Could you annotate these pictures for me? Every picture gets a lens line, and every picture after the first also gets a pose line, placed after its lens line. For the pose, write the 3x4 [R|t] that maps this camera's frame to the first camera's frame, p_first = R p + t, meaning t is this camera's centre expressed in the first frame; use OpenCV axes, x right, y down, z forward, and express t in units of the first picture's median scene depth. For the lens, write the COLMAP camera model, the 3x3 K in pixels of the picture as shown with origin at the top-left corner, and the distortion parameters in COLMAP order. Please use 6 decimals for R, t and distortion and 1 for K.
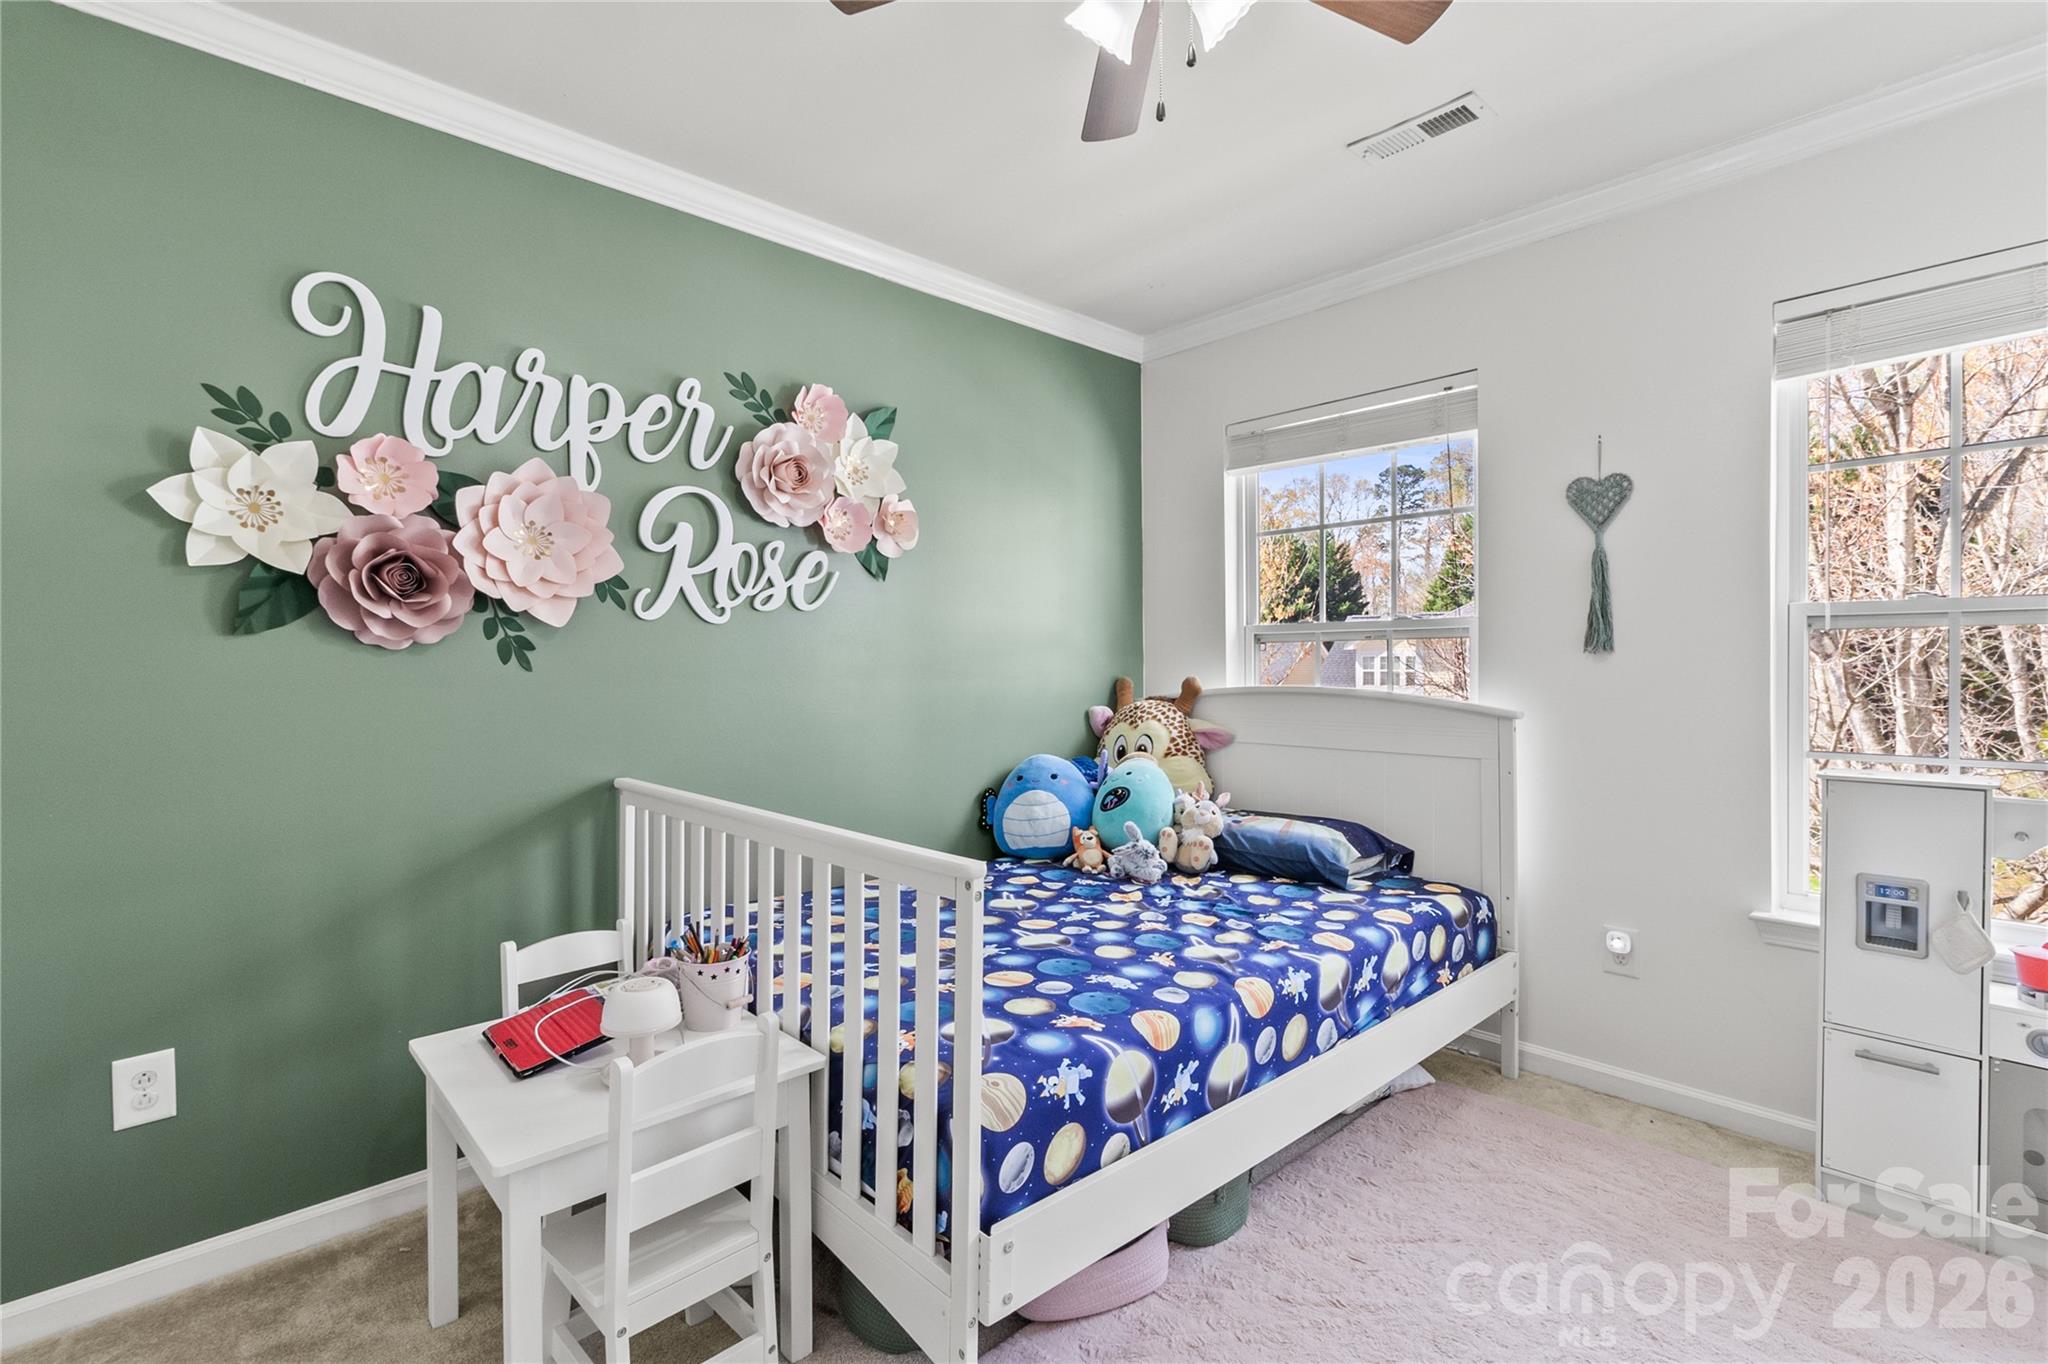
lens RADIAL K [[936.8, 0, 1025.1], [0, 936.8, 675.6], [0, 0, 1]] dist [0.007170, -0.000226]
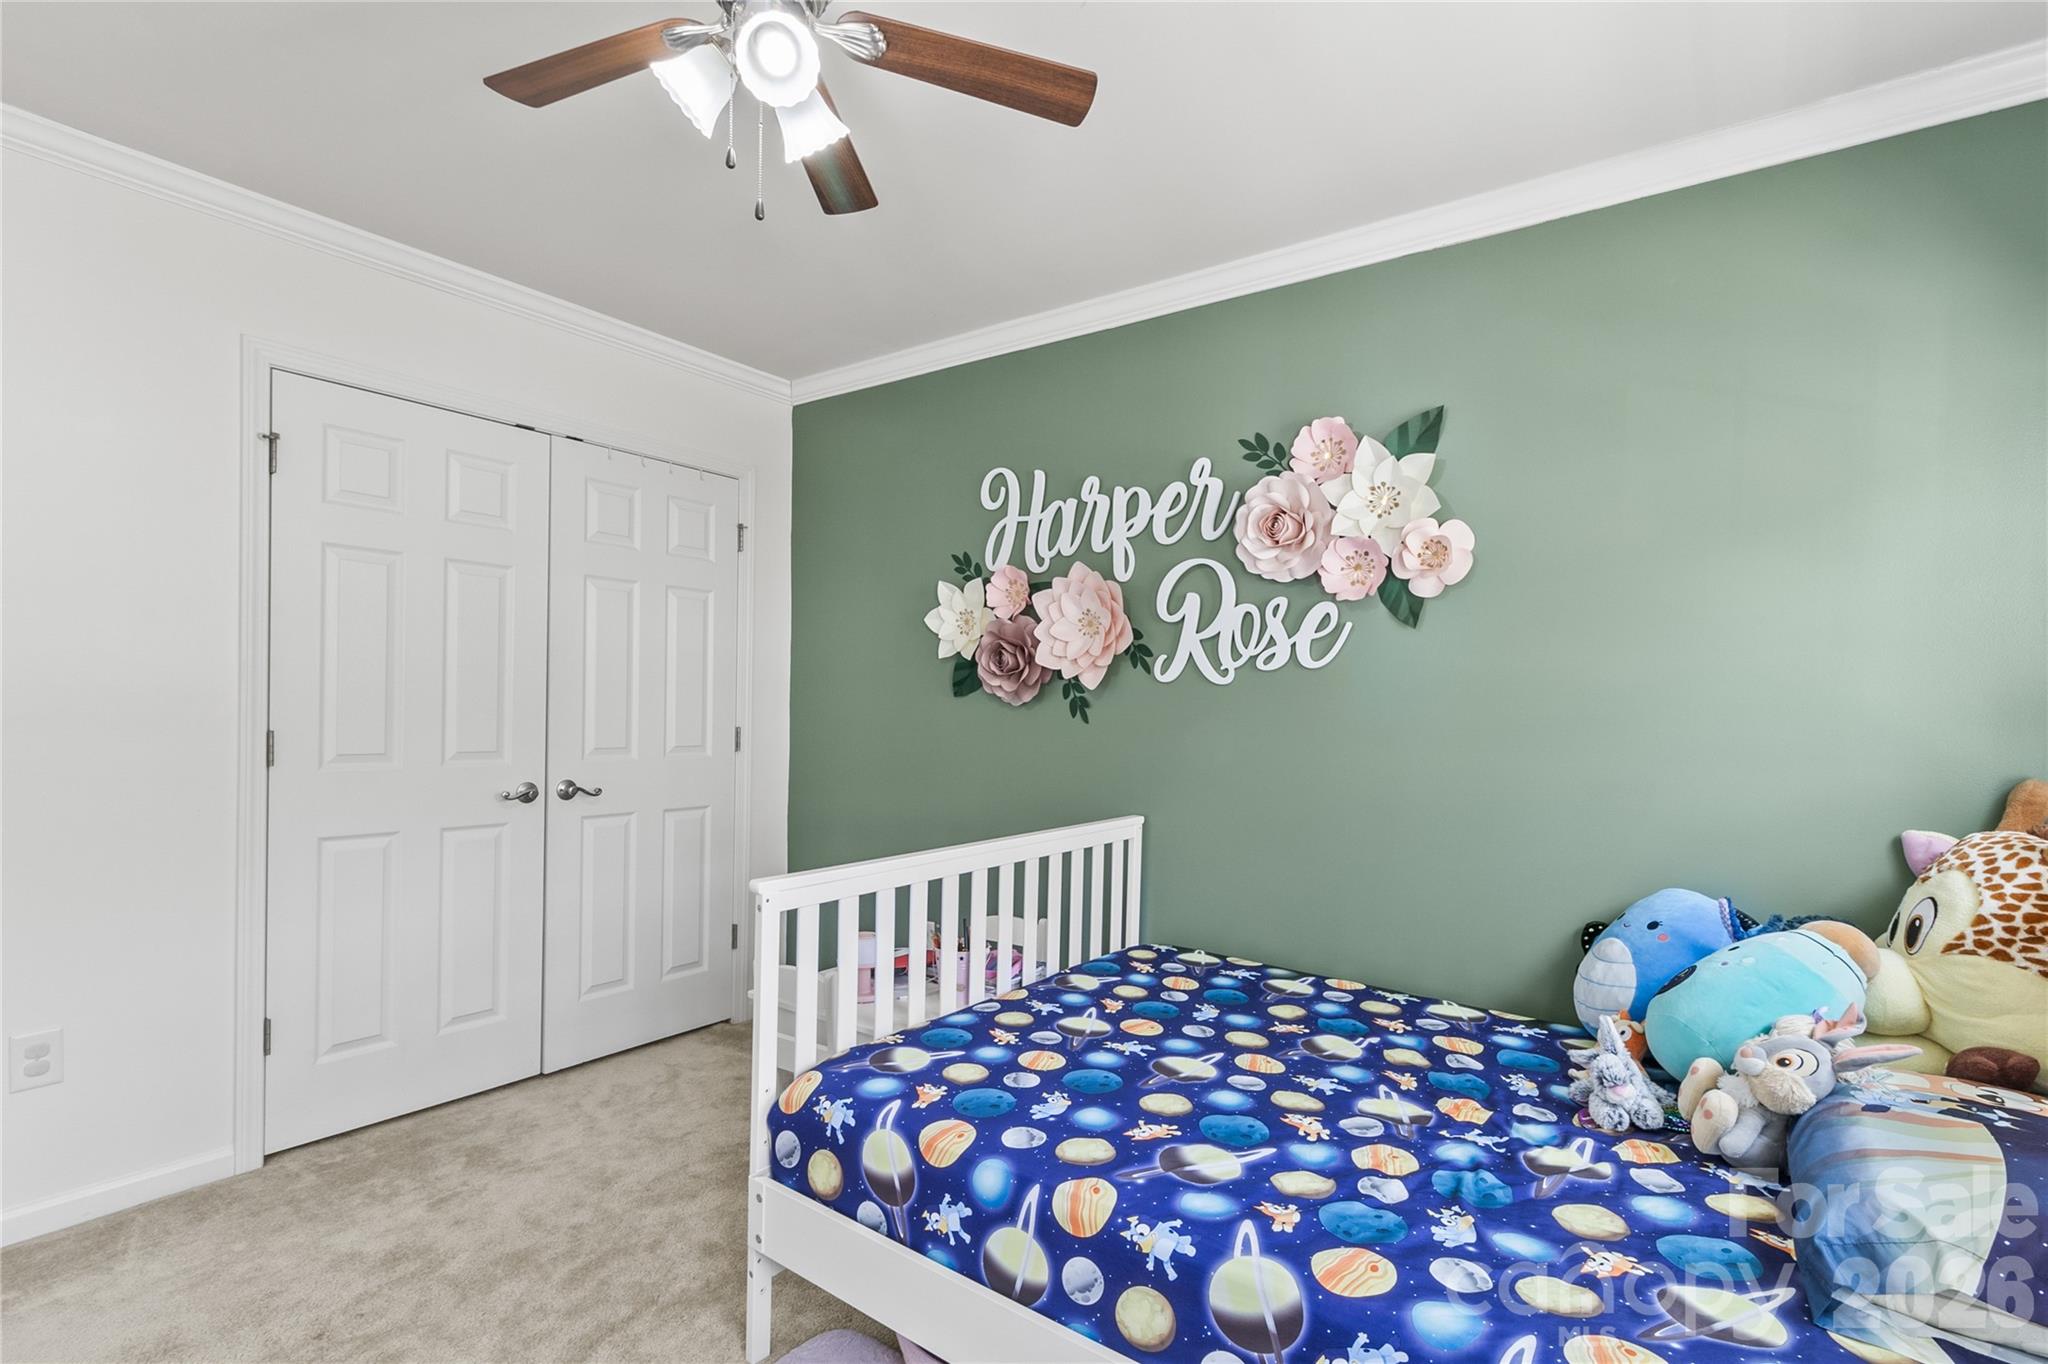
lens RADIAL K [[936.8, 0, 1011.9], [0, 936.8, 727.0], [0, 0, 1]] dist [0.007170, -0.000226]
pose [[0.202429, 0.036486, -0.978617, 0.726525], [-0.032497, 0.999006, 0.030524, -0.035529], [0.978758, 0.025623, 0.203413, 0.620185]]
